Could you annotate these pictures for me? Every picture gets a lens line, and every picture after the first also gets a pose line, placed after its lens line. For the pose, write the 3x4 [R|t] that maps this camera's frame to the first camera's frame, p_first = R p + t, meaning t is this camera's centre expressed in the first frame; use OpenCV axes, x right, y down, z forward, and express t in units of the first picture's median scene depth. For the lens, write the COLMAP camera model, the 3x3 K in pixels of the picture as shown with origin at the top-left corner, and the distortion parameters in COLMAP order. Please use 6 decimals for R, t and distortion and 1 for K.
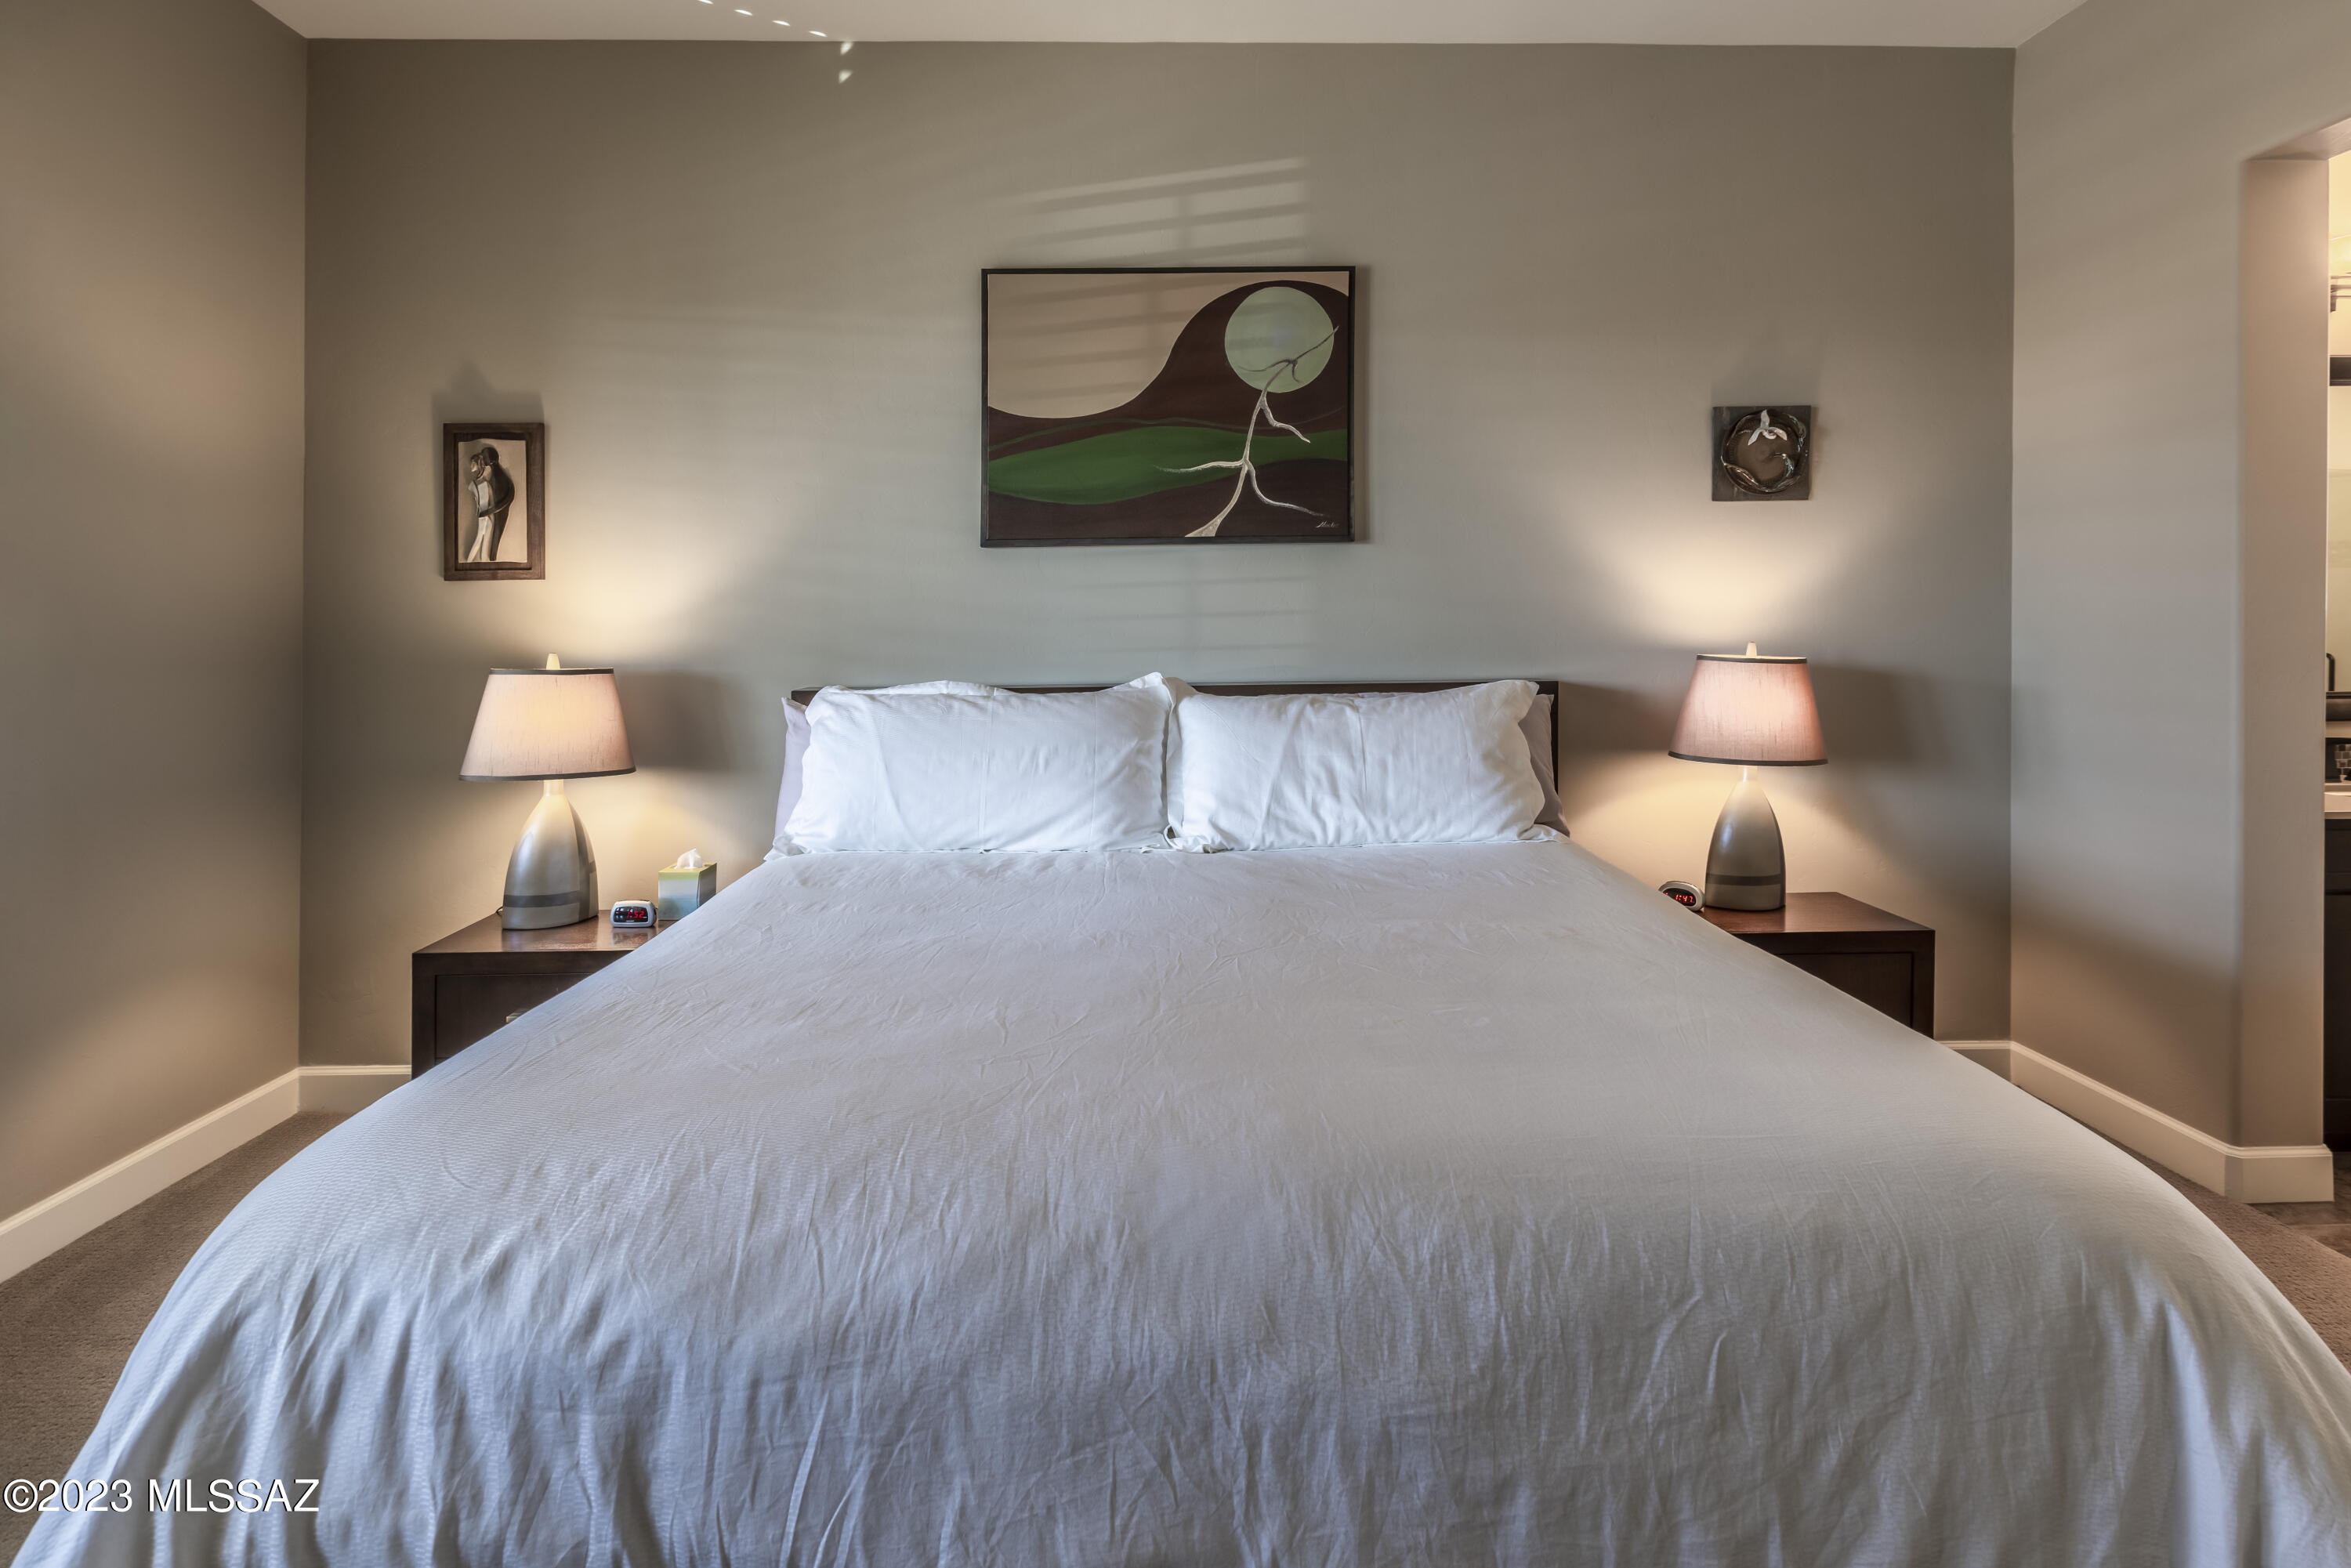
lens RADIAL K [[1120.4, 0, 1173.2], [0, 1120.4, 613.3], [0, 0, 1]] dist [0.004422, 0.000122]
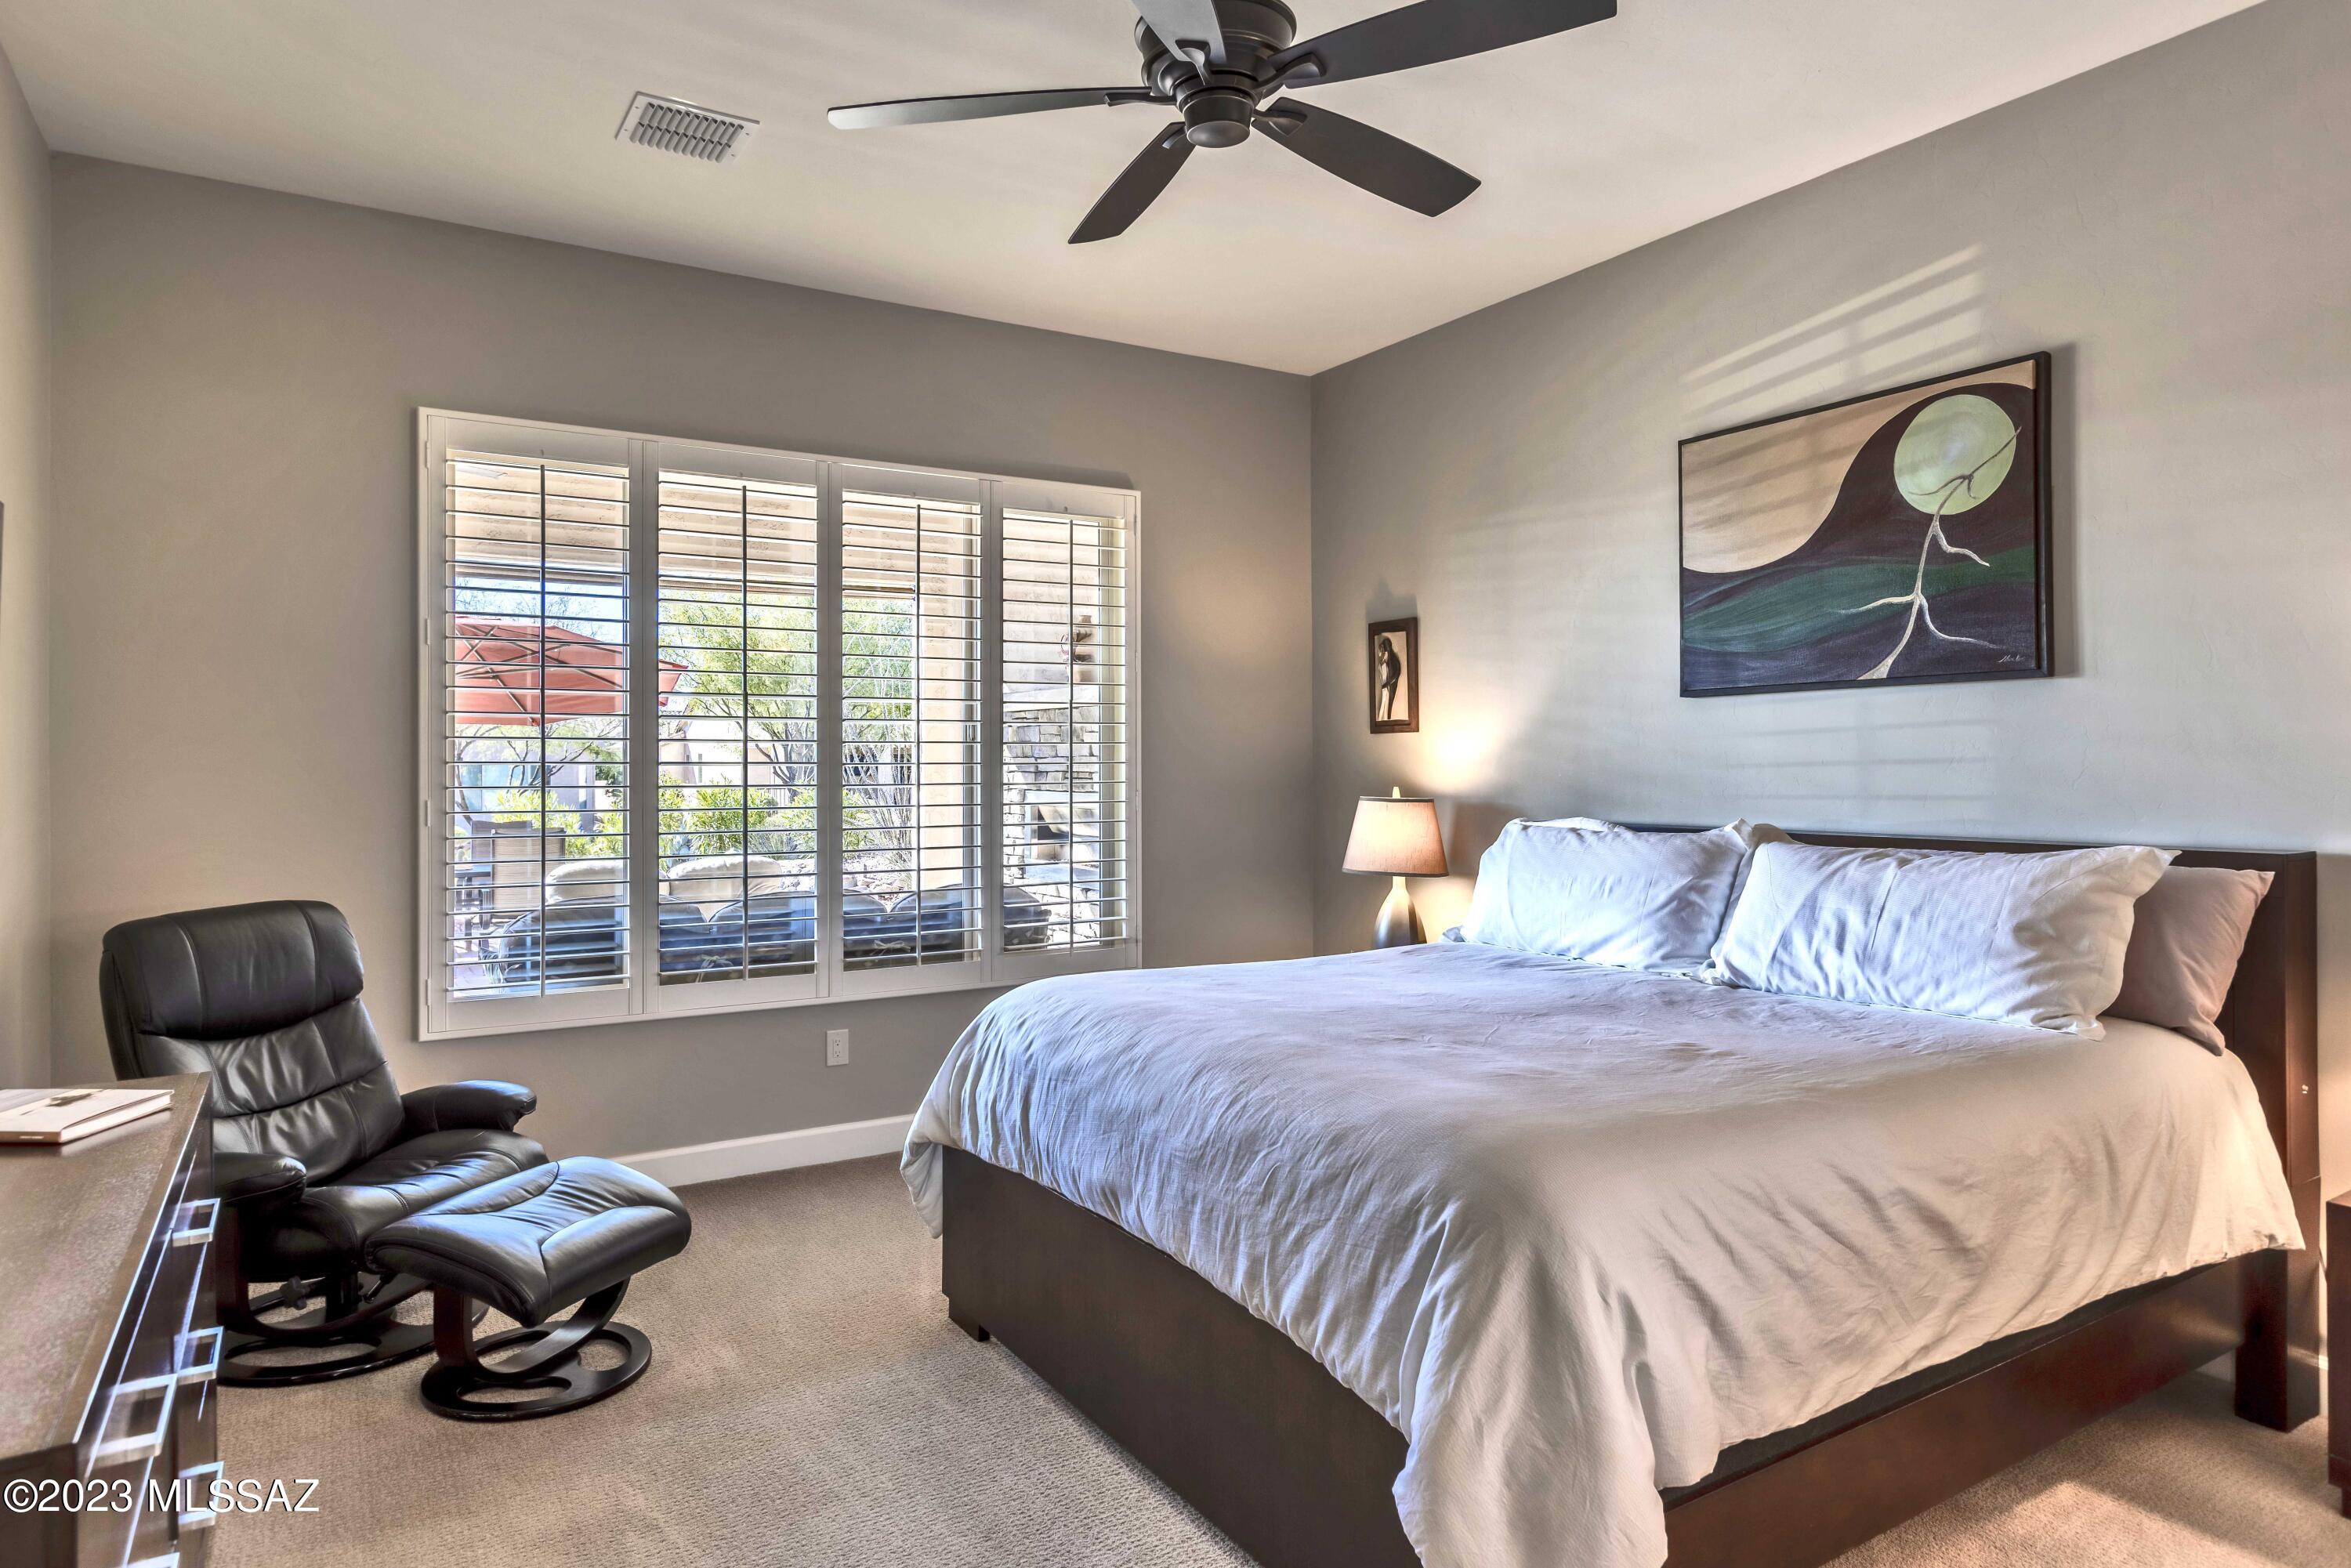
lens RADIAL K [[1360.3, 0, 1184.9], [0, 1360.3, 747.0], [0, 0, 1]] dist [-0.000416, 0.000102]
pose [[0.512704, -0.002201, -0.858563, 0.811914], [0.007016, 0.999974, 0.001626, -0.019215], [0.858537, -0.006857, 0.512706, -0.098517]]
